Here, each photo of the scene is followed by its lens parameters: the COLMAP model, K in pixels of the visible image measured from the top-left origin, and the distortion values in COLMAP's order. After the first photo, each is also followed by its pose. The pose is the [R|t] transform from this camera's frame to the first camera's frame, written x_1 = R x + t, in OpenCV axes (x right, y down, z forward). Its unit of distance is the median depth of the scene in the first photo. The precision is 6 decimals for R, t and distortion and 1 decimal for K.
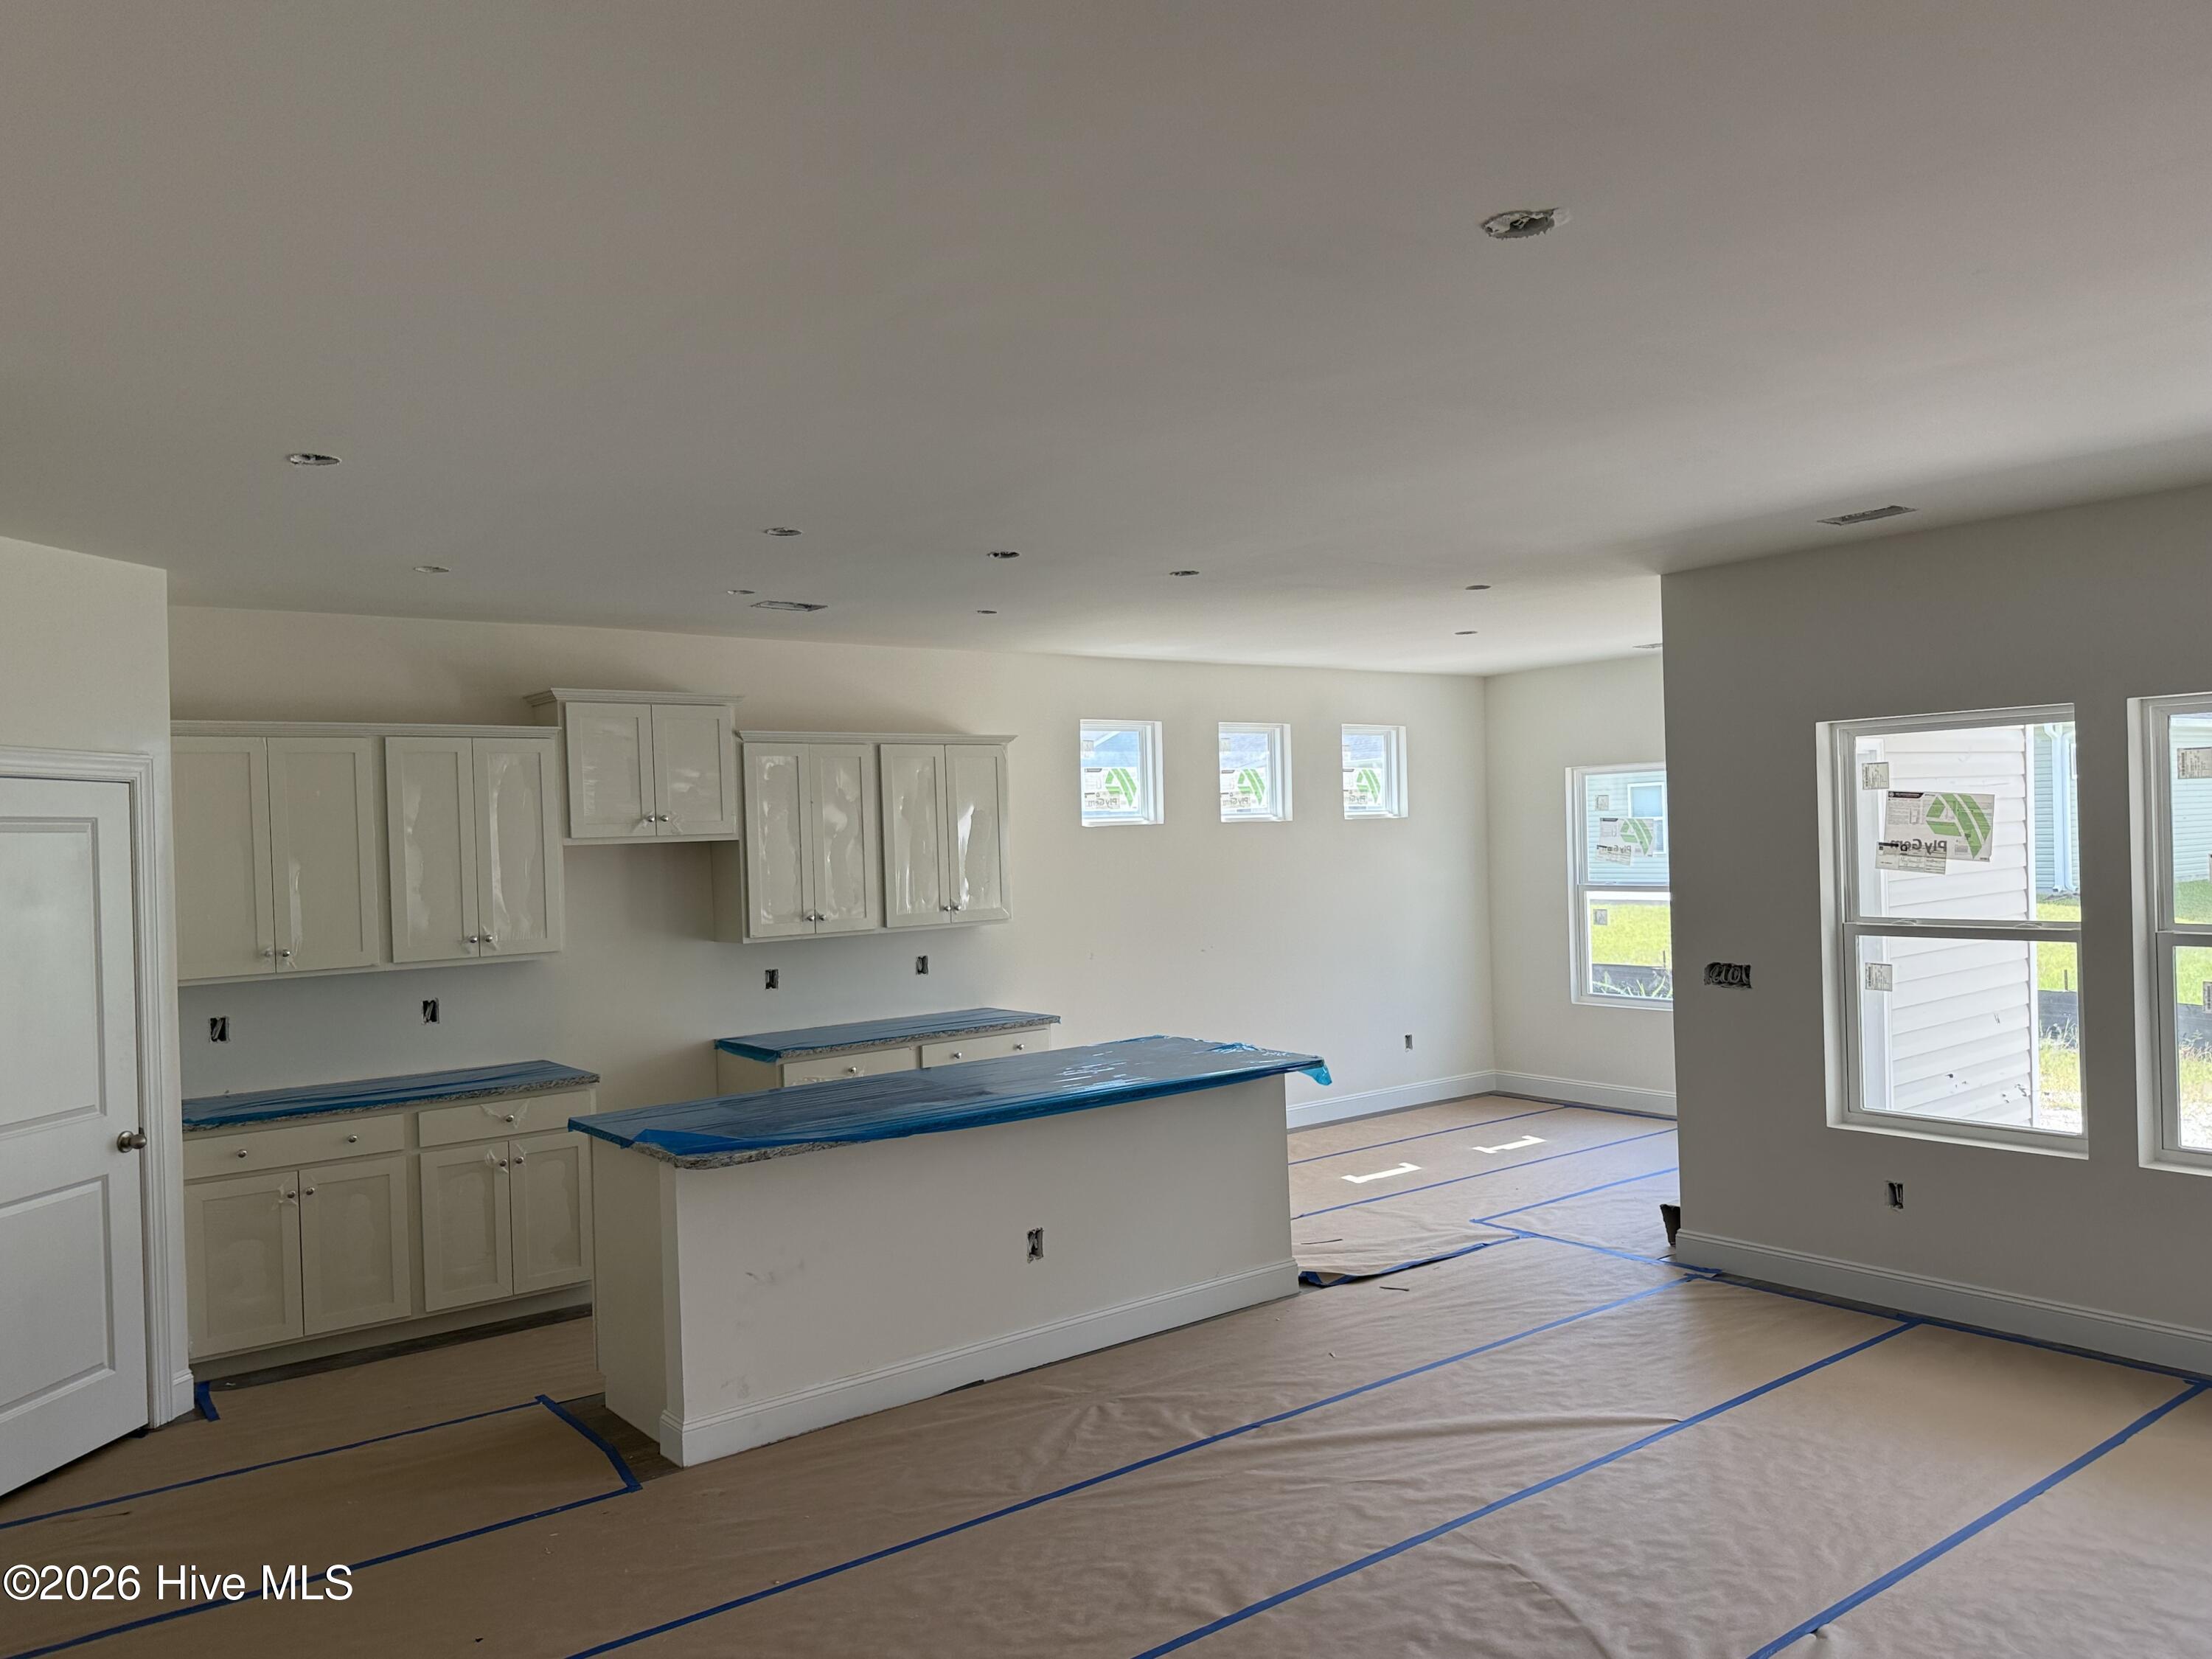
lens RADIAL K [[1614.0, 0, 1096.8], [0, 1614.0, 834.1], [0, 0, 1]] dist [0.036658, -0.048113]
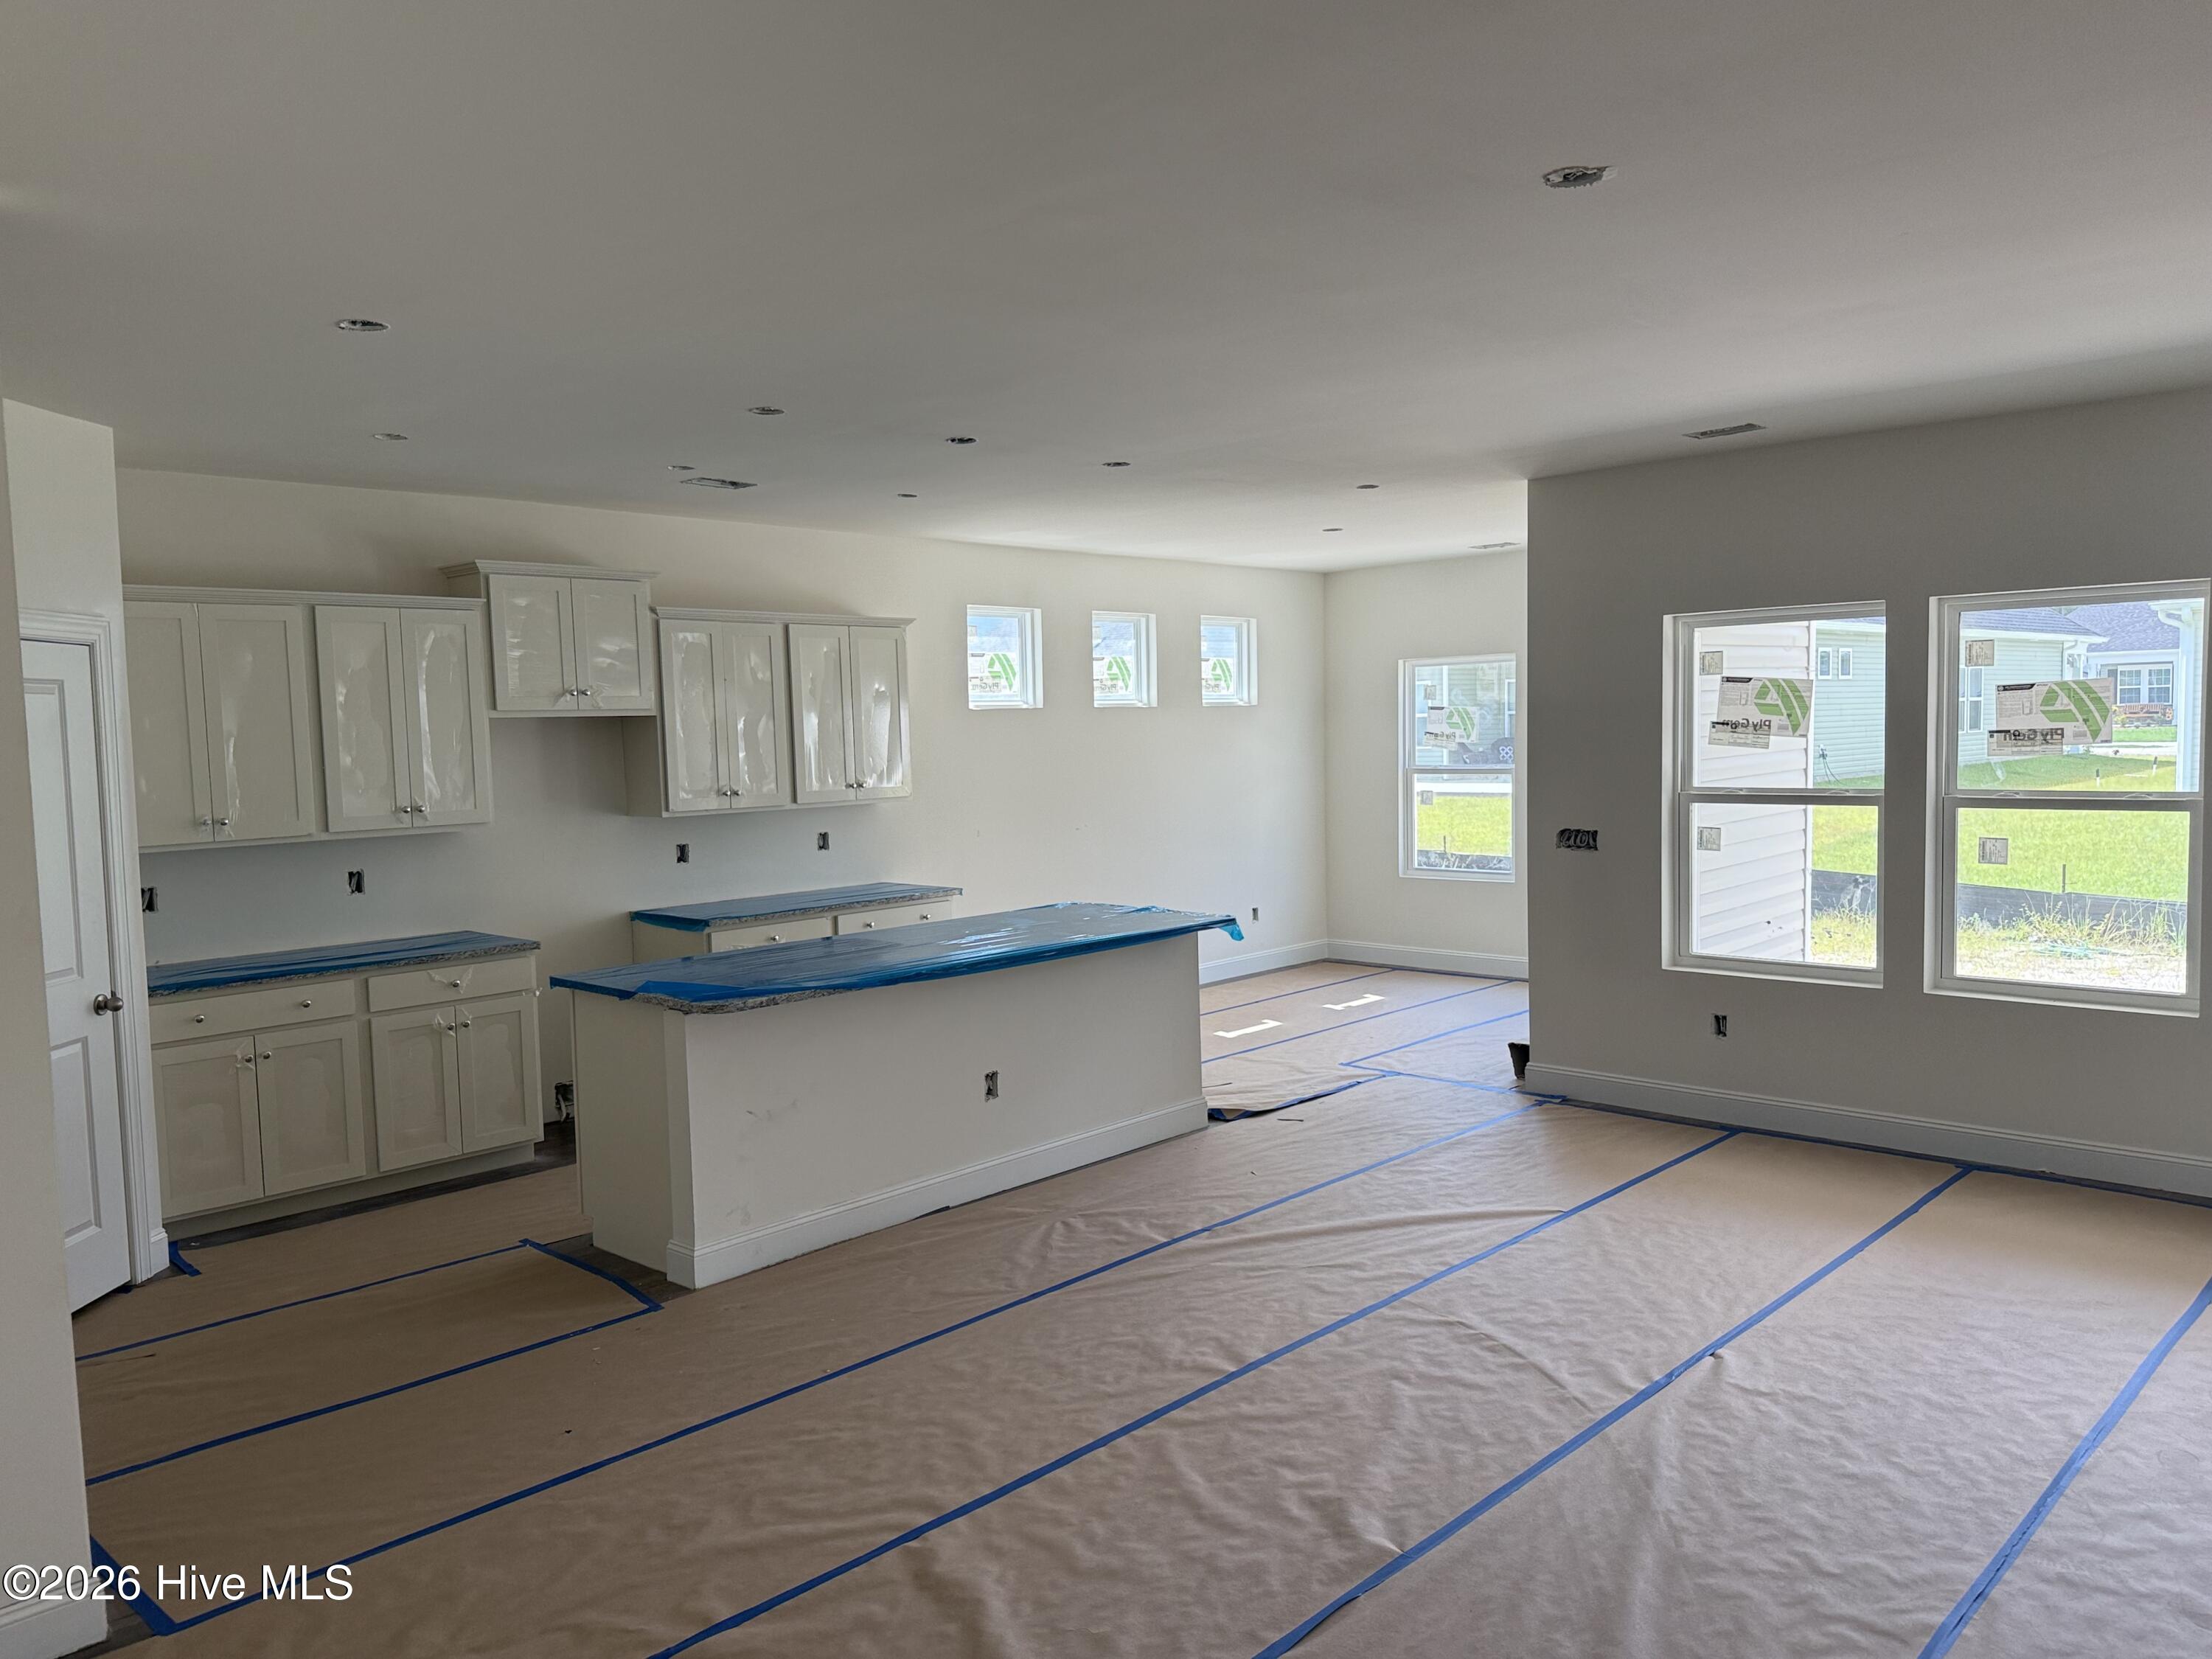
lens RADIAL K [[1614.0, 0, 1111.6], [0, 1614.0, 835.1], [0, 0, 1]] dist [0.036658, -0.048113]
pose [[0.988187, -0.004087, 0.153198, -0.113199], [-0.005756, 0.997949, 0.063753, 0.014473], [-0.153145, -0.063882, 0.986137, -0.067587]]
